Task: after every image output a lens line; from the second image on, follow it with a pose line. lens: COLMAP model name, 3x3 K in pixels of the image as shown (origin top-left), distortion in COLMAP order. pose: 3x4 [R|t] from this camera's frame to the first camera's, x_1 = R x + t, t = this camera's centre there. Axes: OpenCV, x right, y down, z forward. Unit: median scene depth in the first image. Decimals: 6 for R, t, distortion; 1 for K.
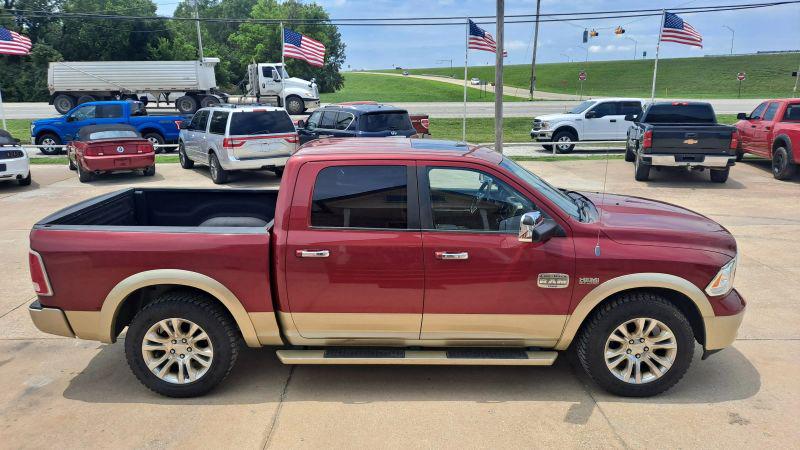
lens RADIAL K [[591.6, 0, 388.6], [0, 591.6, 219.3], [0, 0, 1]] dist [0.053478, -0.065238]
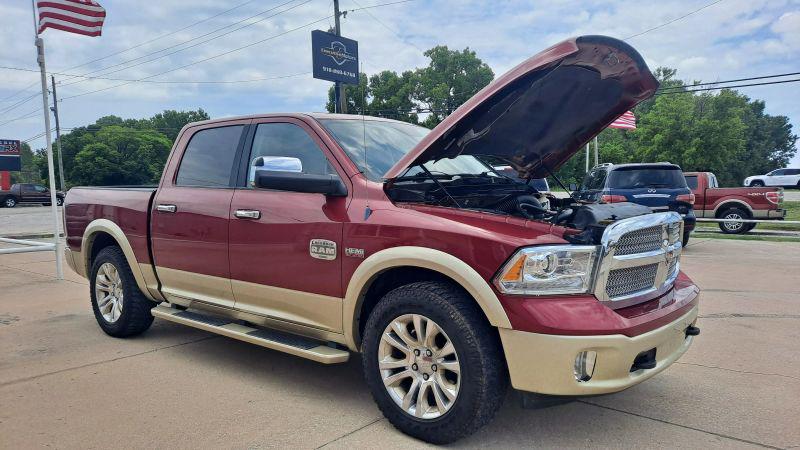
lens RADIAL K [[591.6, 0, 396.8], [0, 591.6, 210.2], [0, 0, 1]] dist [0.053478, -0.065238]
pose [[0.770105, 0.026463, -0.637368, 0.837414], [-0.144160, 0.980512, -0.133472, 0.140322], [0.621414, 0.194671, 0.758912, 0.434693]]
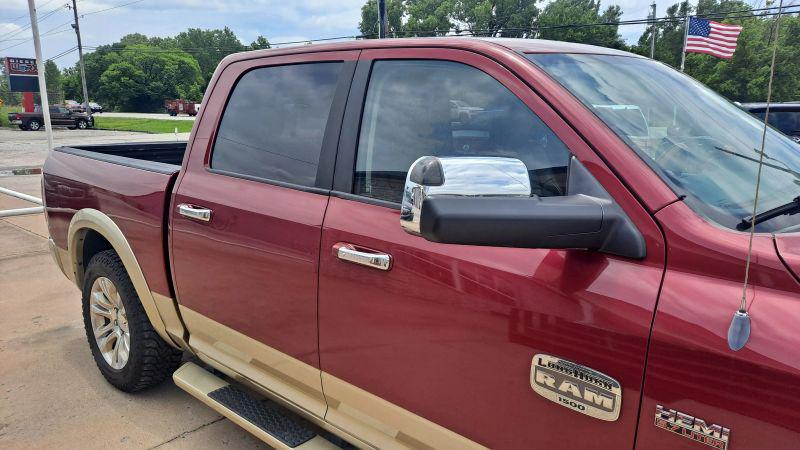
lens RADIAL K [[591.6, 0, 398.2], [0, 591.6, 208.6], [0, 0, 1]] dist [0.053478, -0.065238]
pose [[0.742649, 0.121798, -0.658511, 0.397901], [-0.166820, 0.985971, -0.005769, 0.024599], [0.648570, 0.114137, 0.752549, 0.662992]]
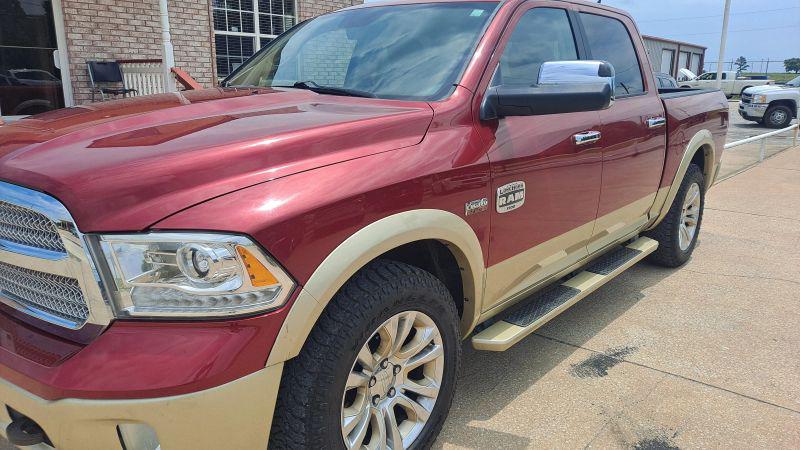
lens RADIAL K [[591.6, 0, 401.1], [0, 591.6, 228.4], [0, 0, 1]] dist [0.053478, -0.065238]
pose [[0.608843, -0.203175, 0.766831, -0.199986], [0.168333, 0.977721, 0.125400, 0.045899], [-0.775225, 0.052734, 0.629480, 0.719079]]
